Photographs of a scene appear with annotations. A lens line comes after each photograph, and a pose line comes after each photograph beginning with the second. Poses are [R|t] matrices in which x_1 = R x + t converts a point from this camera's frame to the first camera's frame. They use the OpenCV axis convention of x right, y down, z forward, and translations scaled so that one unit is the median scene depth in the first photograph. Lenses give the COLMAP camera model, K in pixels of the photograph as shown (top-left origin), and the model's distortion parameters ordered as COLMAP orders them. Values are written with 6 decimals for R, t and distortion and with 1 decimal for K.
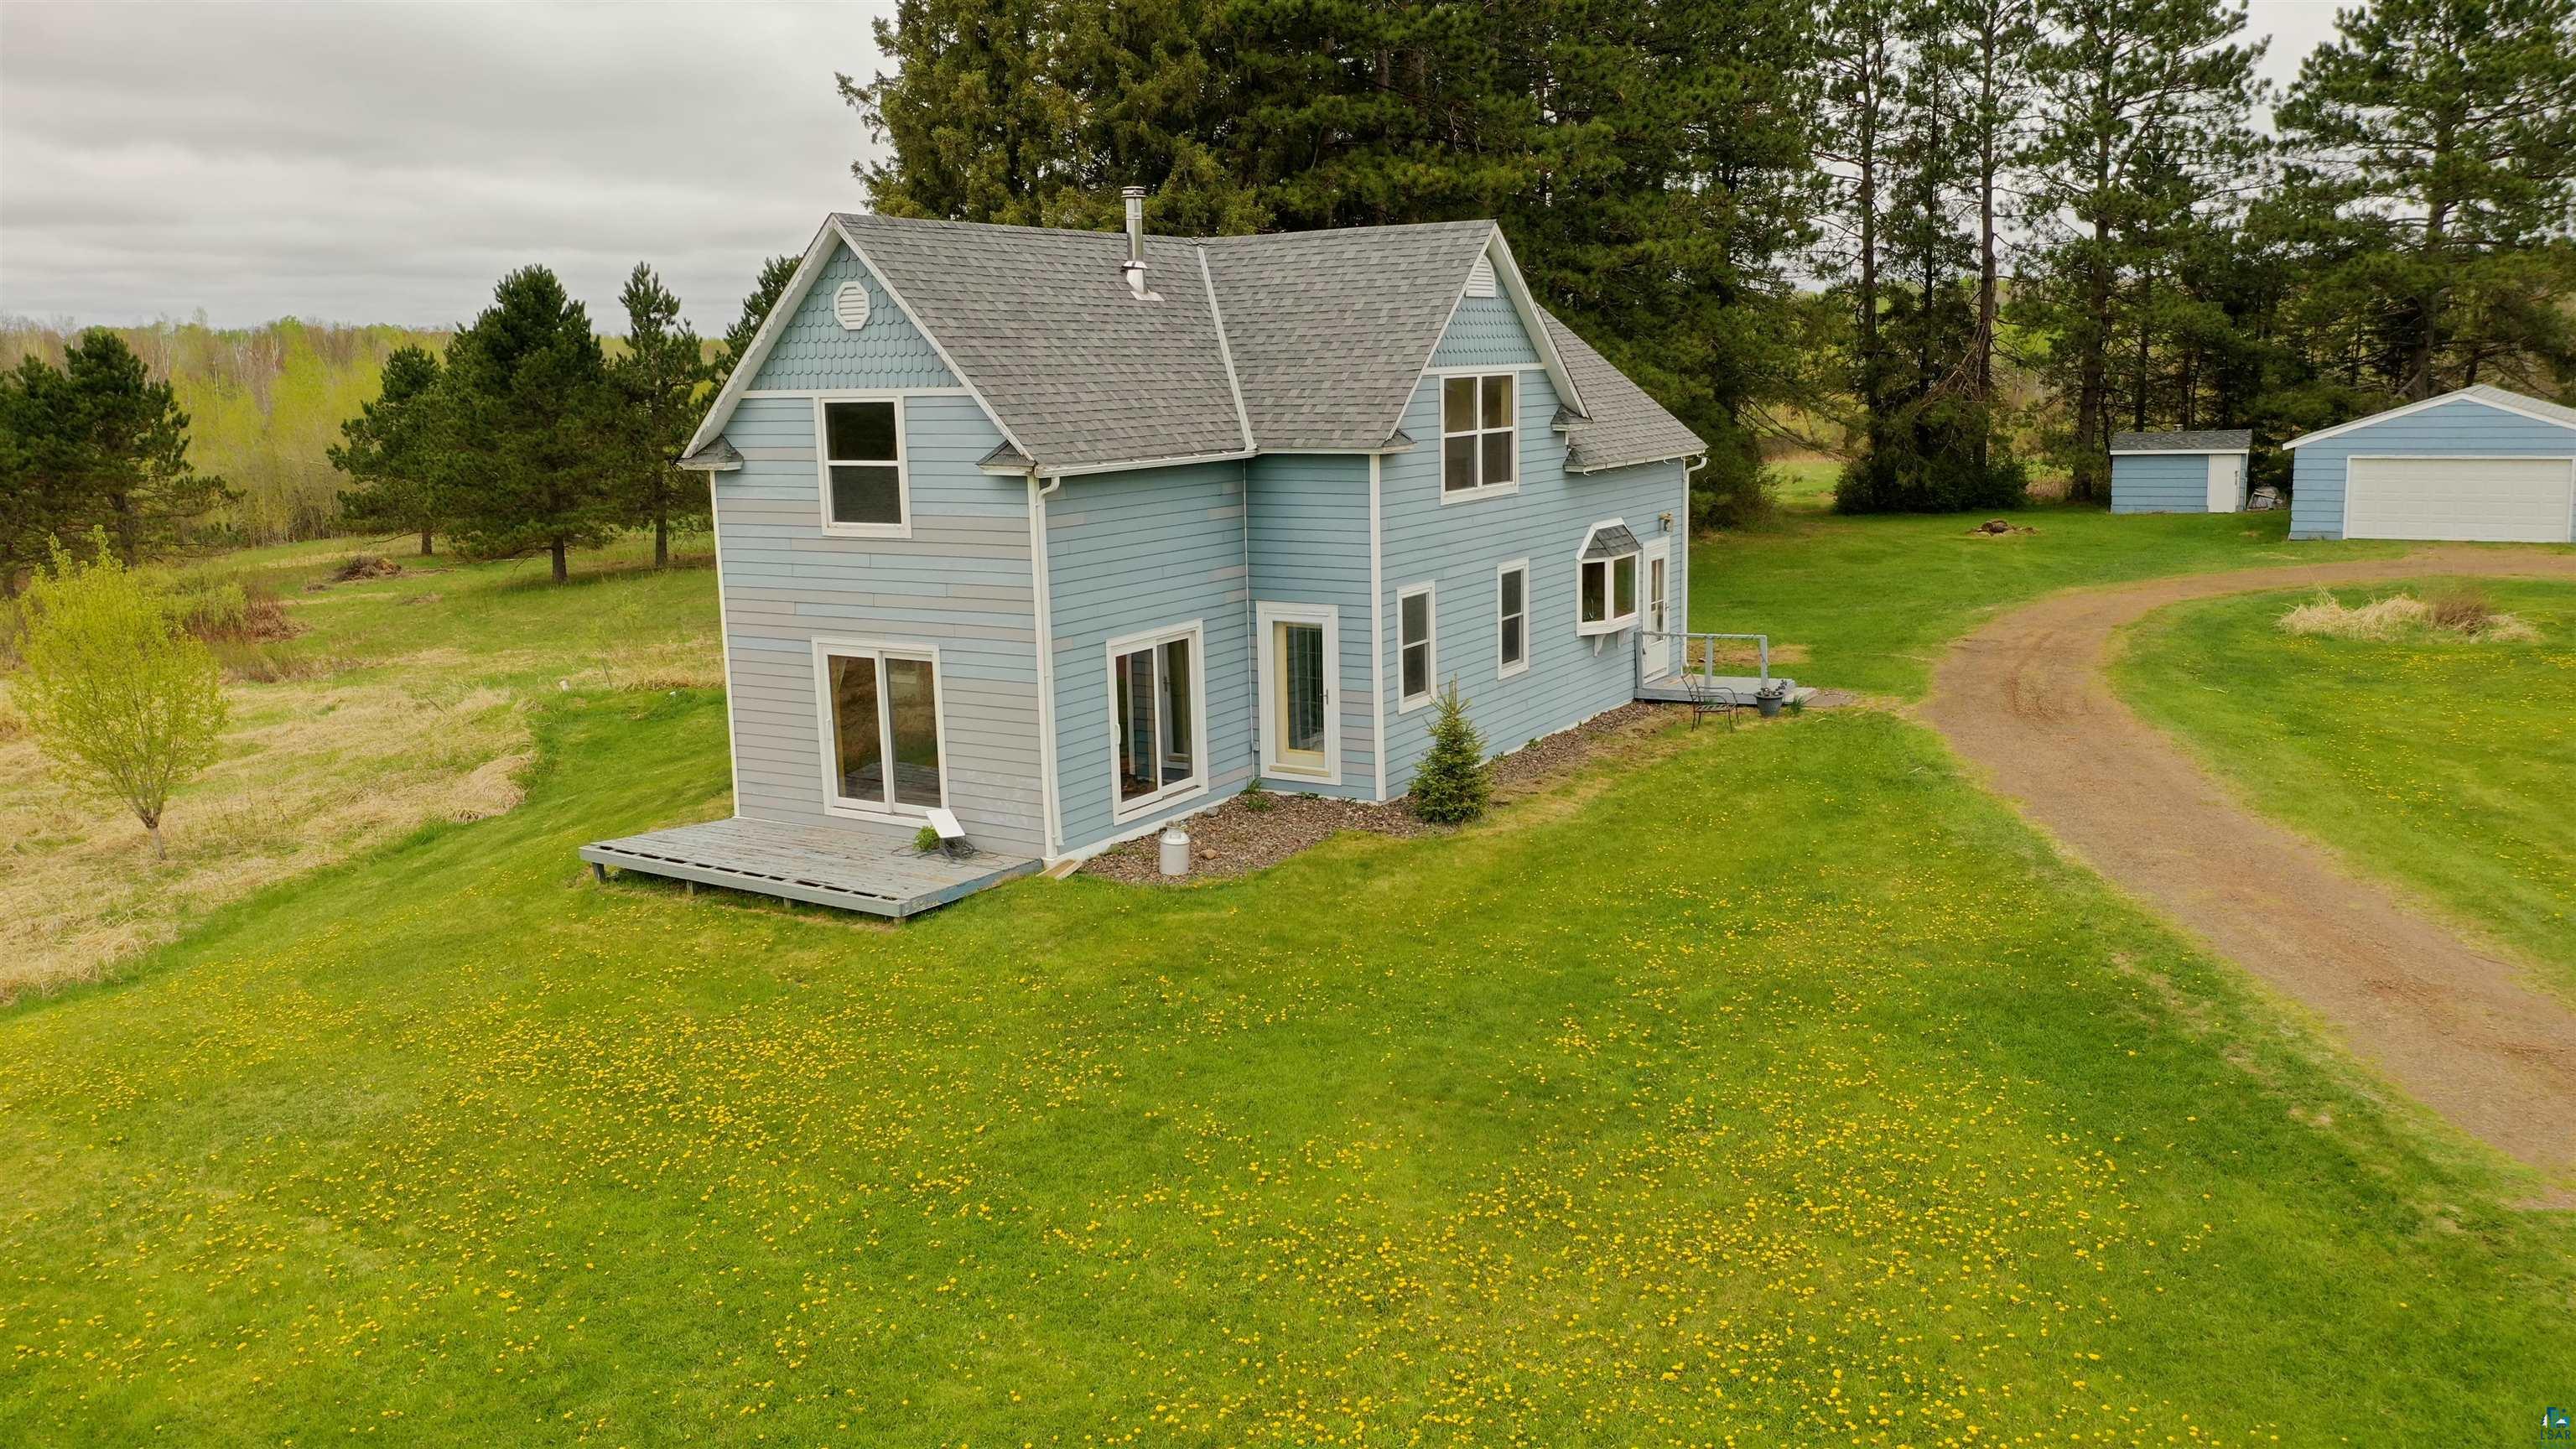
lens RADIAL K [[2023.2, 0, 1286.1], [0, 2023.2, 716.1], [0, 0, 1]] dist [-0.008997, 0.008774]
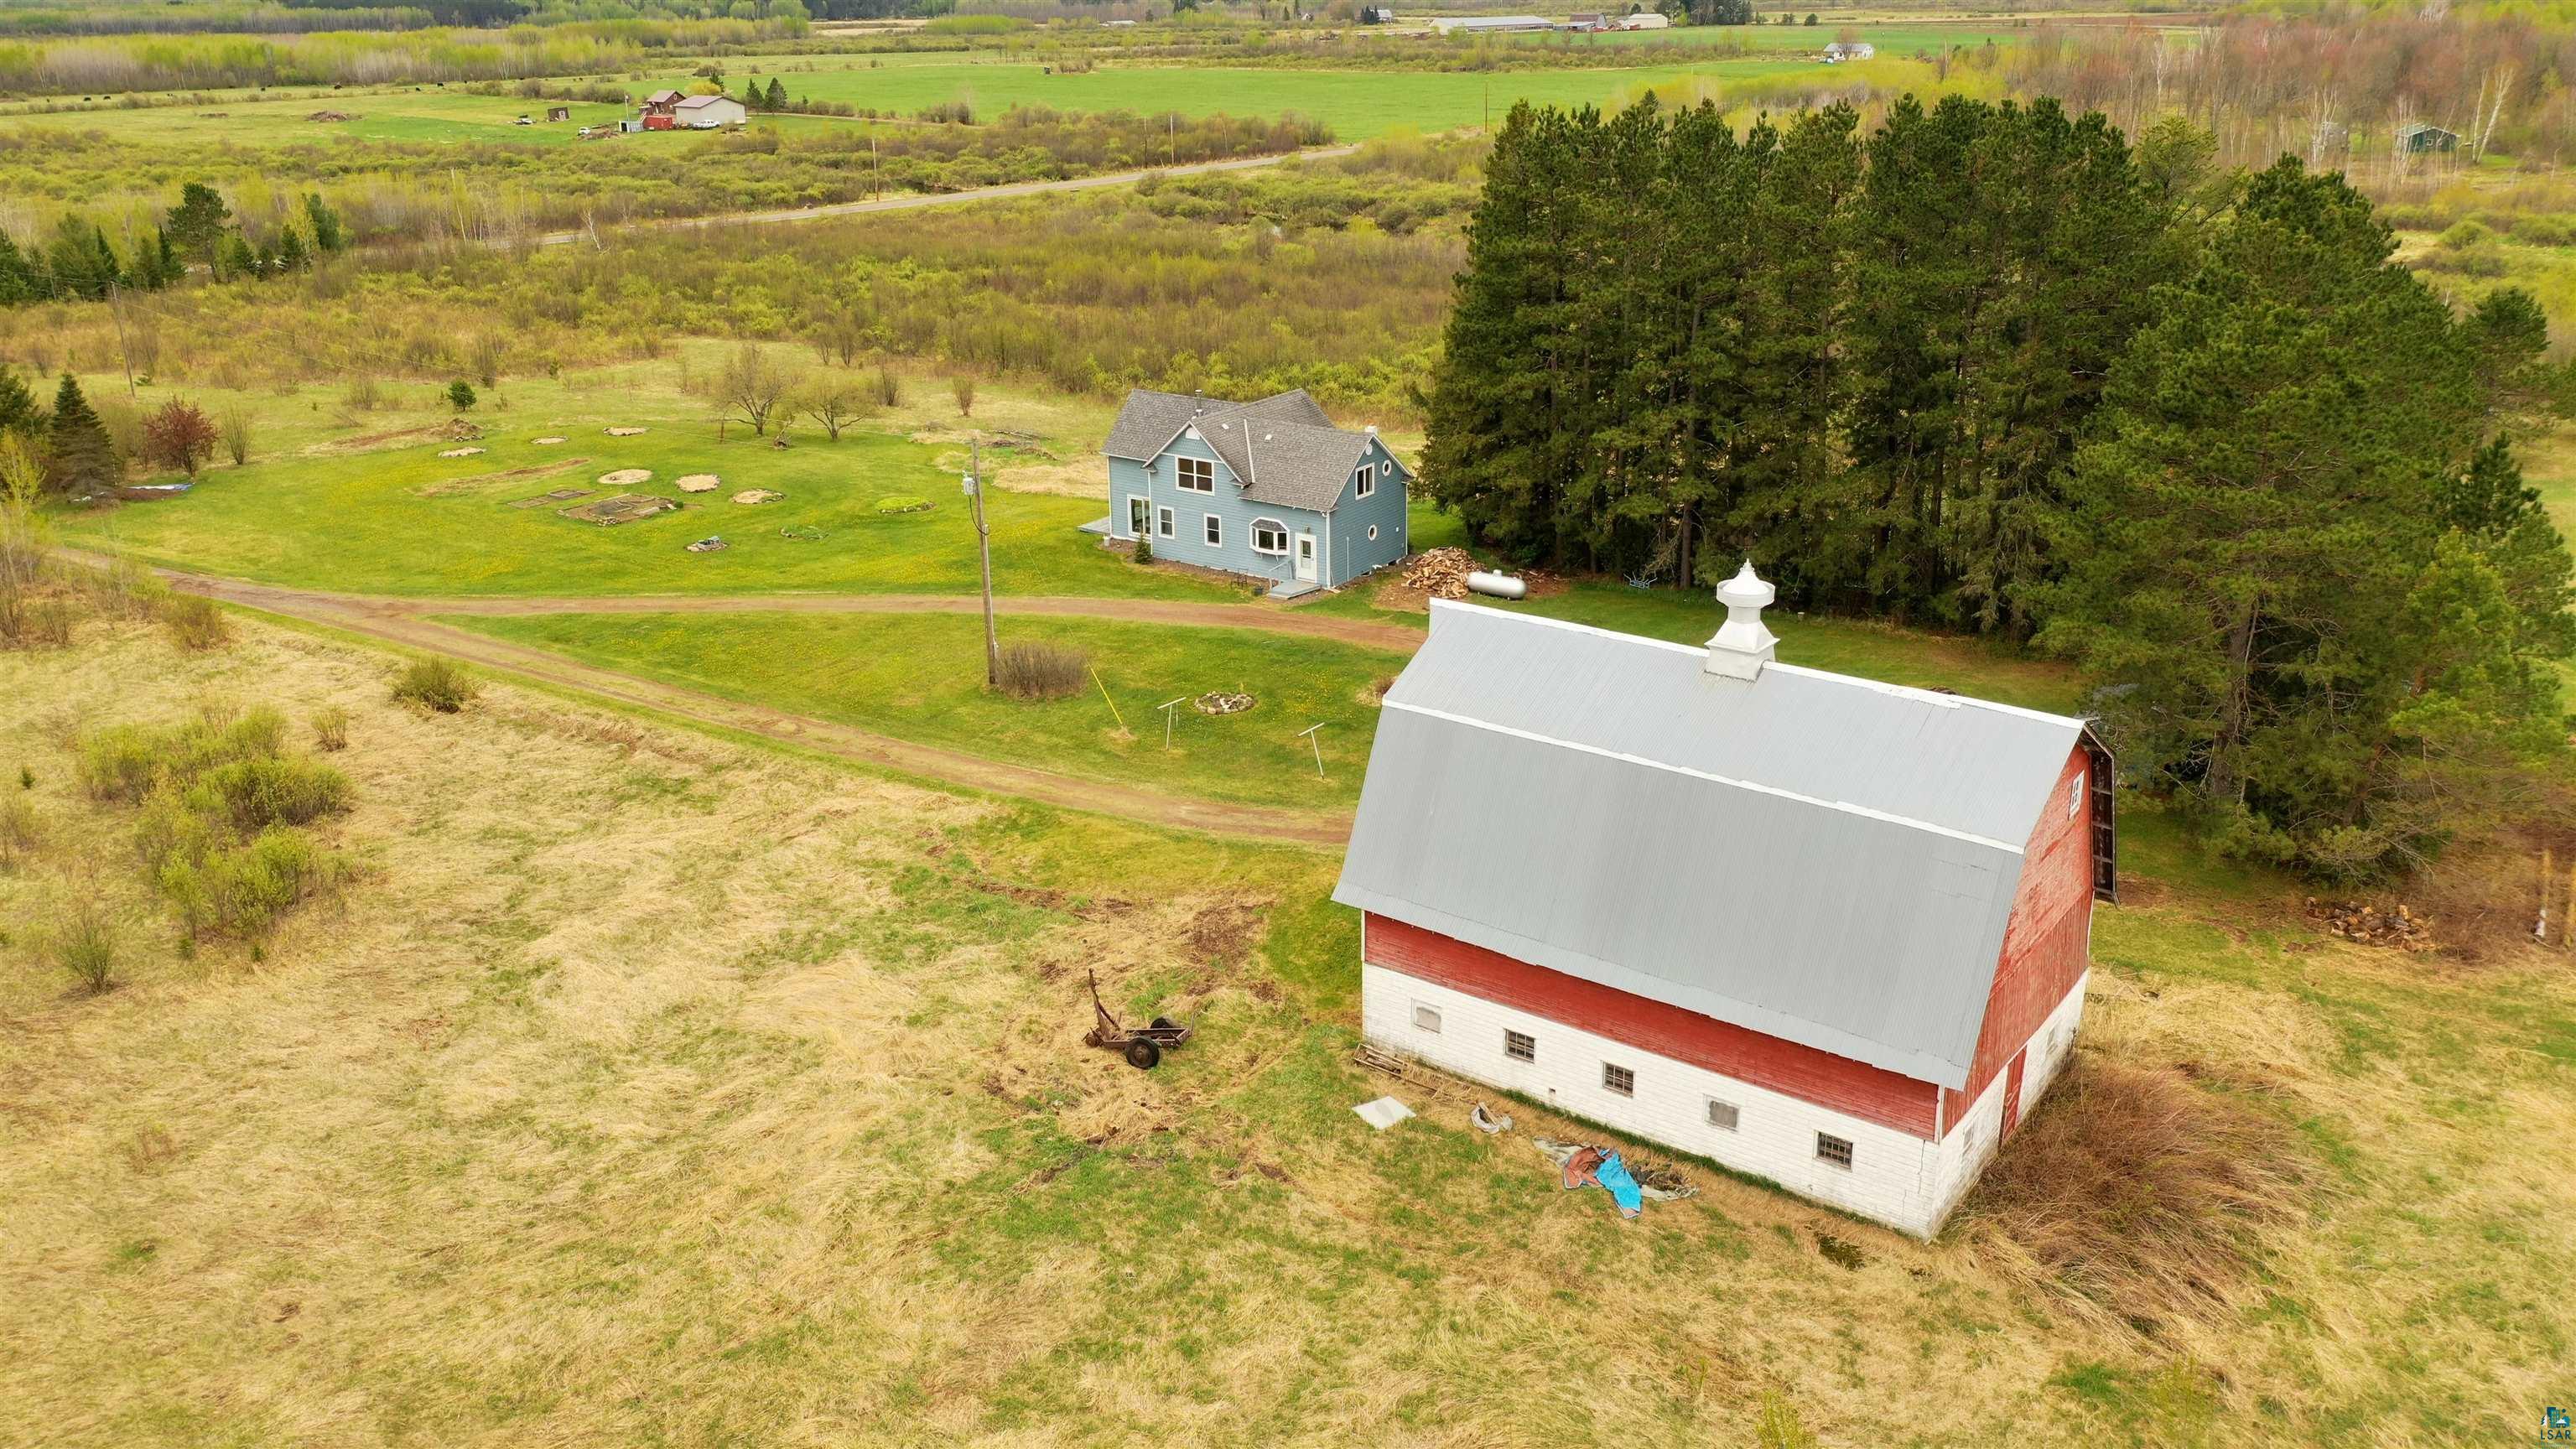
lens RADIAL K [[2023.2, 0, 1286.1], [0, 2023.2, 716.1], [0, 0, 1]] dist [-0.008997, 0.008774]
pose [[-0.076820, 0.362768, -0.928708, 3.737045], [-0.162197, 0.914505, 0.370637, -1.155671], [0.983764, 0.179106, -0.011412, 1.323391]]
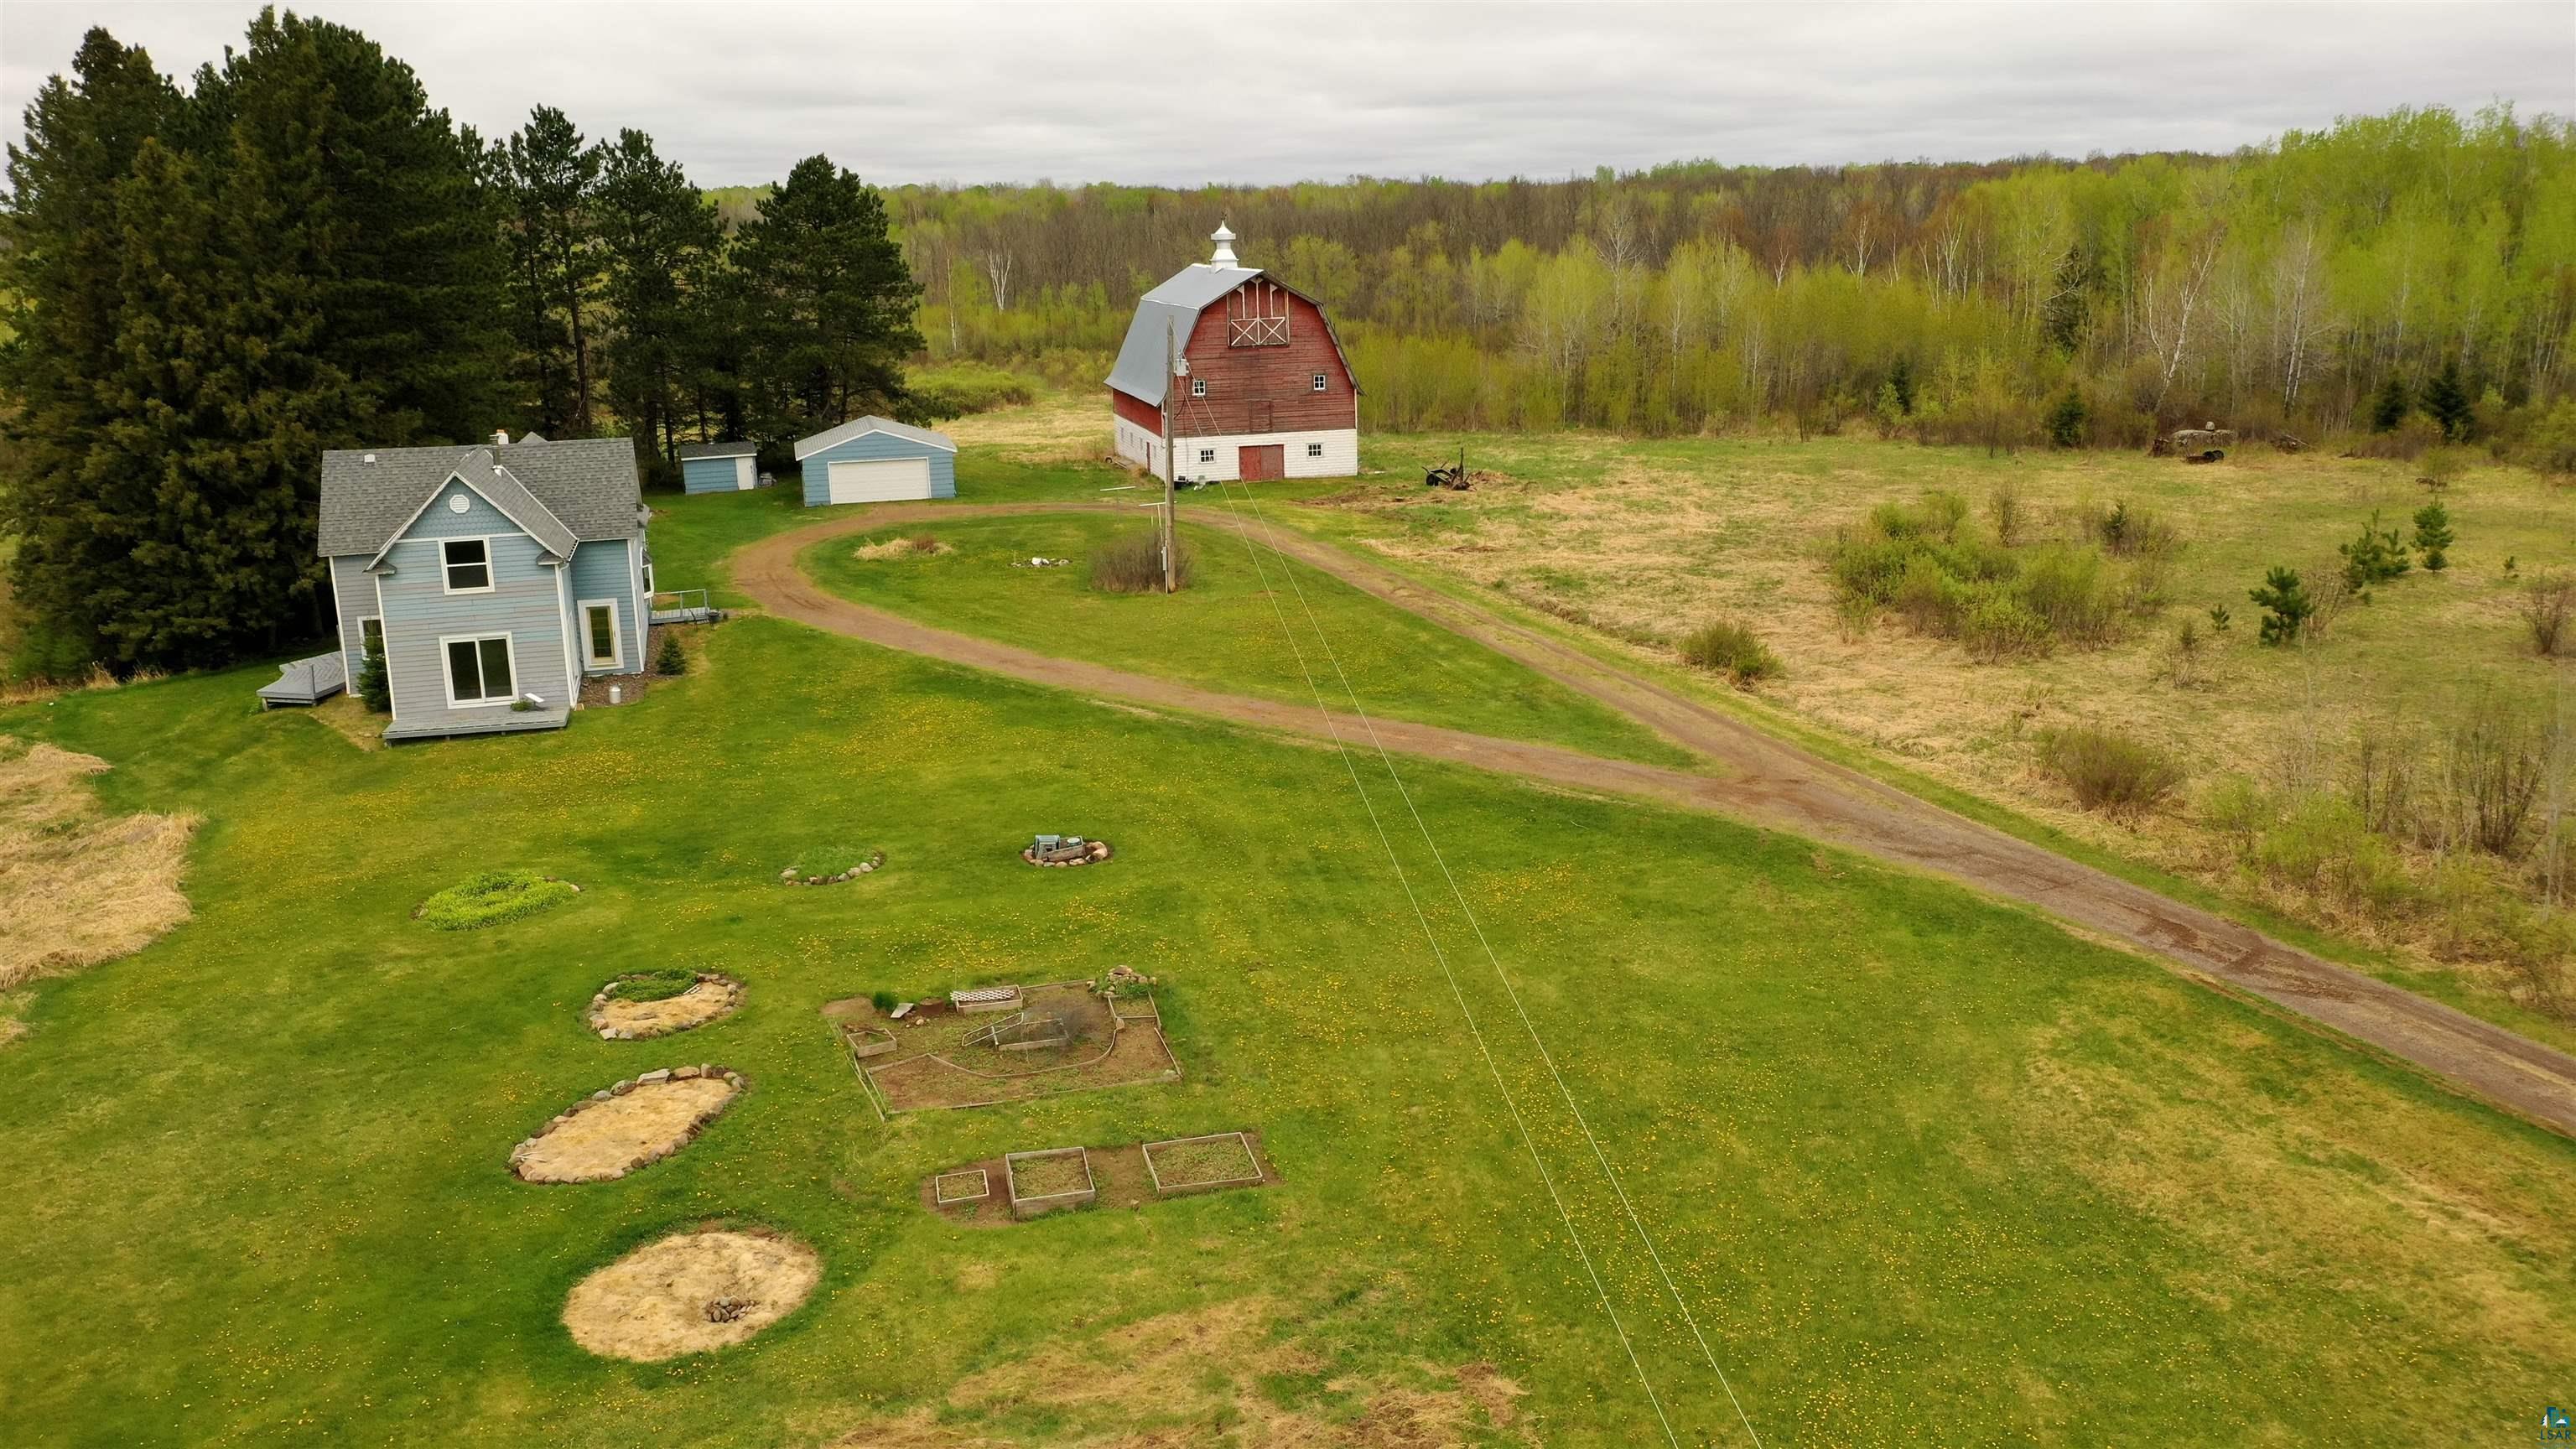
lens RADIAL K [[2023.2, 0, 1286.1], [0, 2023.2, 716.1], [0, 0, 1]] dist [-0.008997, 0.008774]
pose [[0.682521, -0.166549, 0.711637, -1.194604], [0.134963, 0.985665, 0.101240, -0.049999], [-0.718297, 0.026946, 0.695215, -1.325648]]
